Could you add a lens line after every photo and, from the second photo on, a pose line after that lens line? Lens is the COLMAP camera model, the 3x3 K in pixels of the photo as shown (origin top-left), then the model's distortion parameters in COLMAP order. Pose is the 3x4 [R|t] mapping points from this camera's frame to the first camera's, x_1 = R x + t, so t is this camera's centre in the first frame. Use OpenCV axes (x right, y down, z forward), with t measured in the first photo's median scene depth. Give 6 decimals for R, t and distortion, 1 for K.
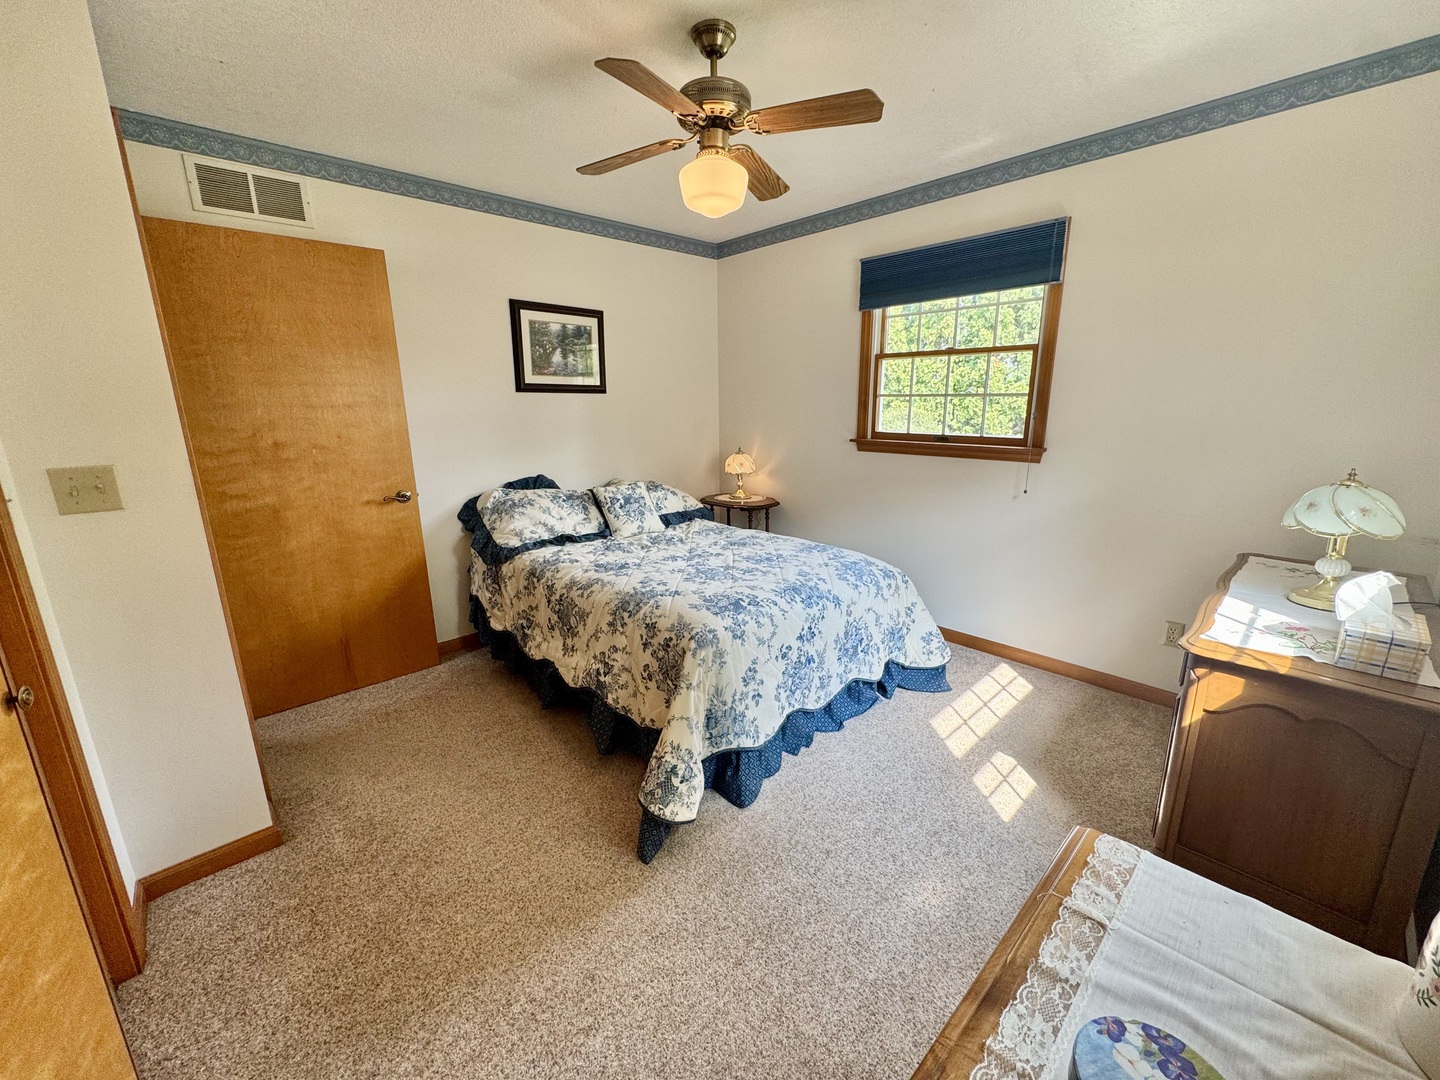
lens RADIAL K [[578.1, 0, 723.6], [0, 578.1, 537.5], [0, 0, 1]] dist [-0.001989, -0.000092]
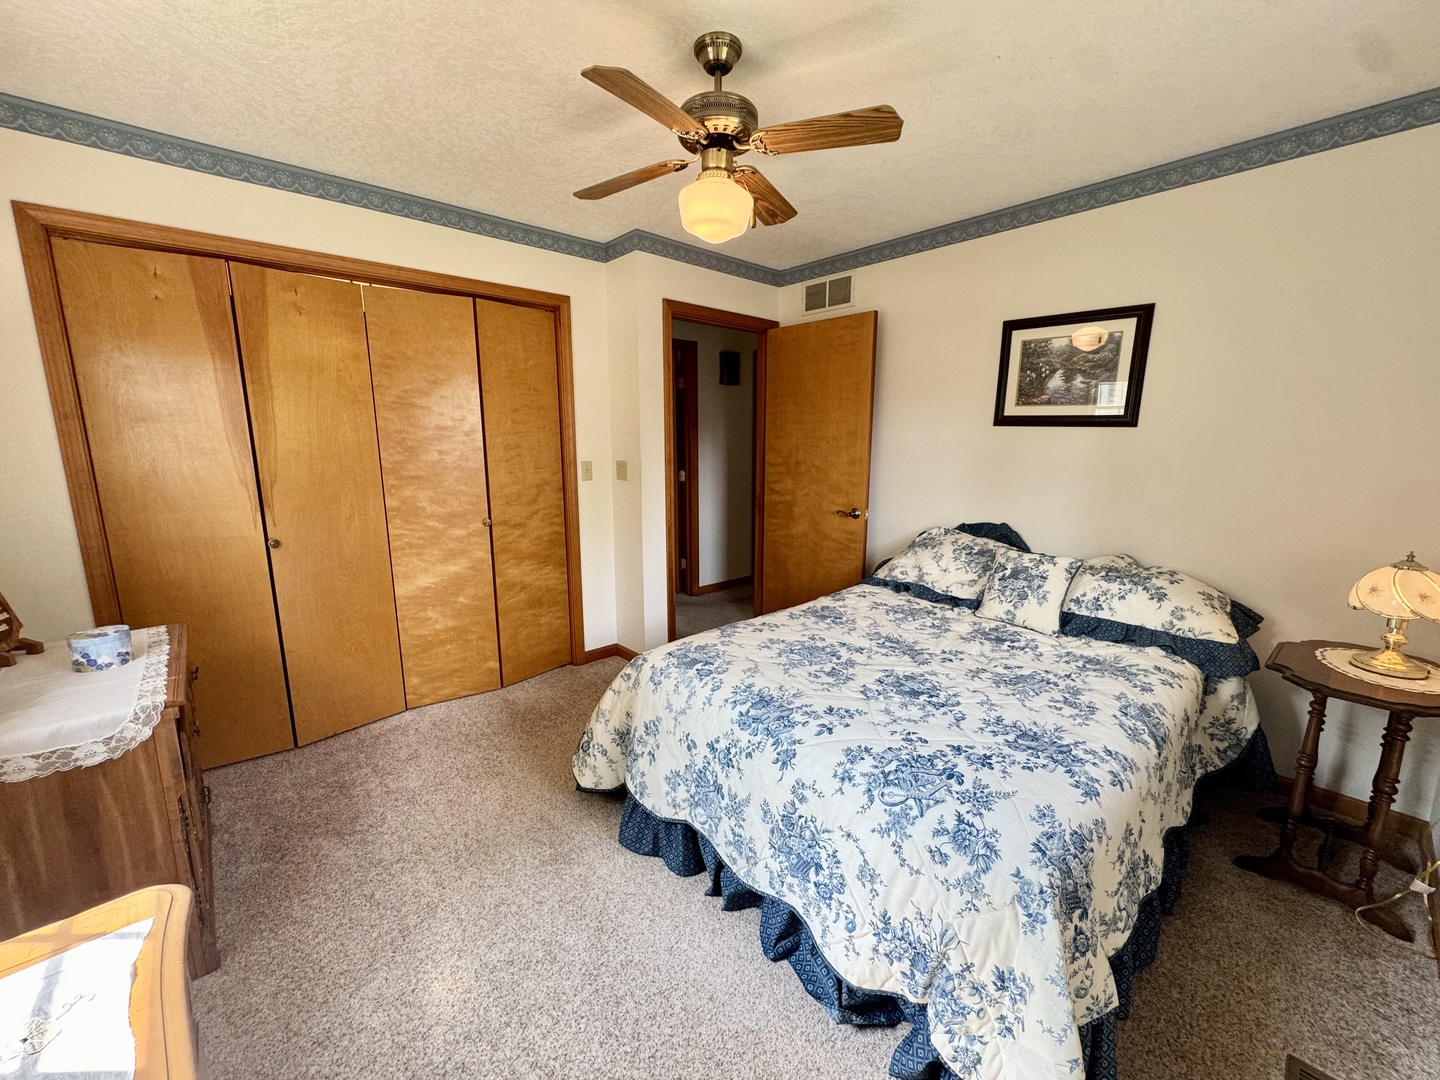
lens RADIAL K [[578.1, 0, 715.8], [0, 578.1, 538.3], [0, 0, 1]] dist [-0.001989, -0.000092]
pose [[-0.030920, 0.188131, -0.981657, 0.679684], [-0.234391, 0.953376, 0.190094, -0.193699], [0.971651, 0.235969, 0.014618, 0.761155]]
